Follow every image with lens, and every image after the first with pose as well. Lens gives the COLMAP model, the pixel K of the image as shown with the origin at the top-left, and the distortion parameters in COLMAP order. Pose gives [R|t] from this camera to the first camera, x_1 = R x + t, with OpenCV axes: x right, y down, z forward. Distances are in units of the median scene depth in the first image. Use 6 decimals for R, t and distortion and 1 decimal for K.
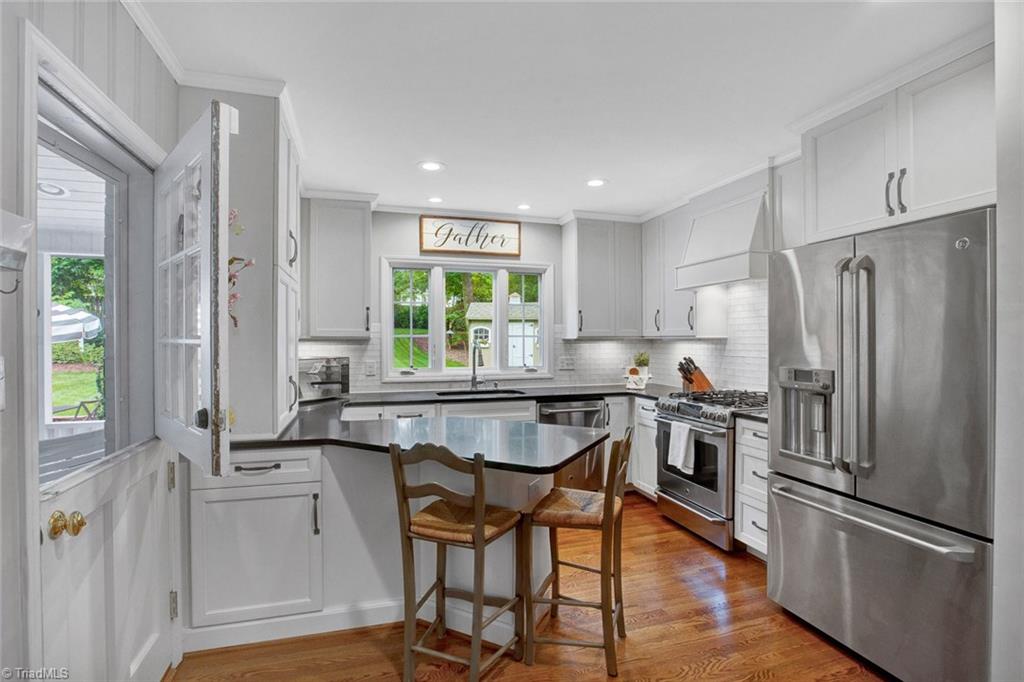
lens RADIAL K [[471.6, 0, 509.7], [0, 471.6, 341.2], [0, 0, 1]] dist [-0.002224, 0.000728]
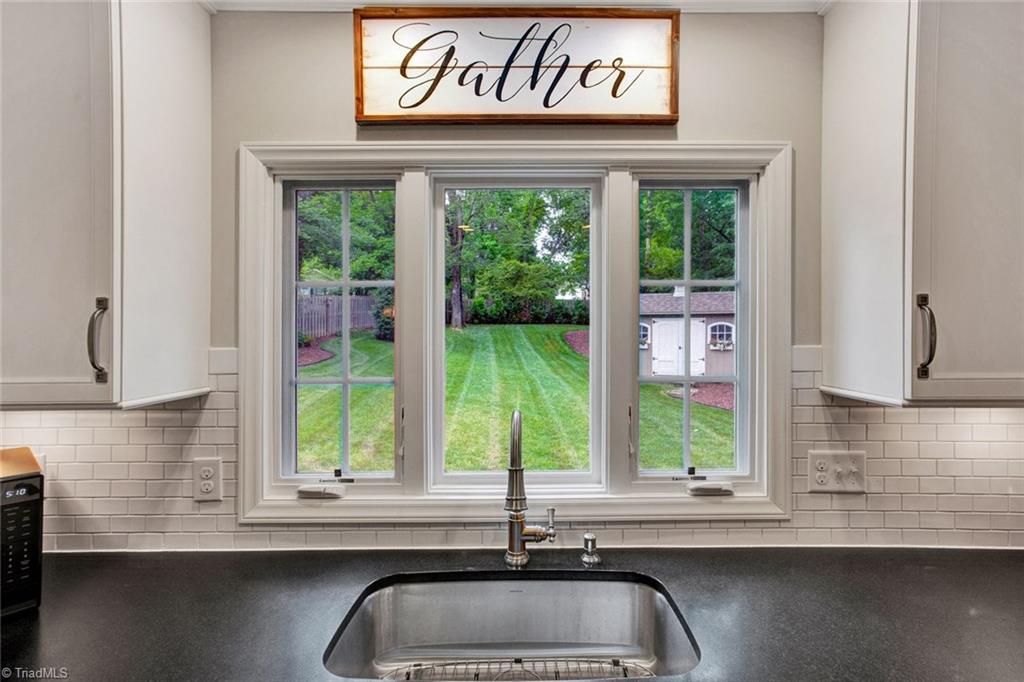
lens RADIAL K [[471.6, 0, 541.5], [0, 471.6, 340.8], [0, 0, 1]] dist [-0.002224, 0.000728]
pose [[0.960320, 0.003914, -0.278873, 0.024582], [-0.000479, 0.999923, 0.012387, -0.043252], [0.278900, -0.011762, 0.960248, 0.695194]]
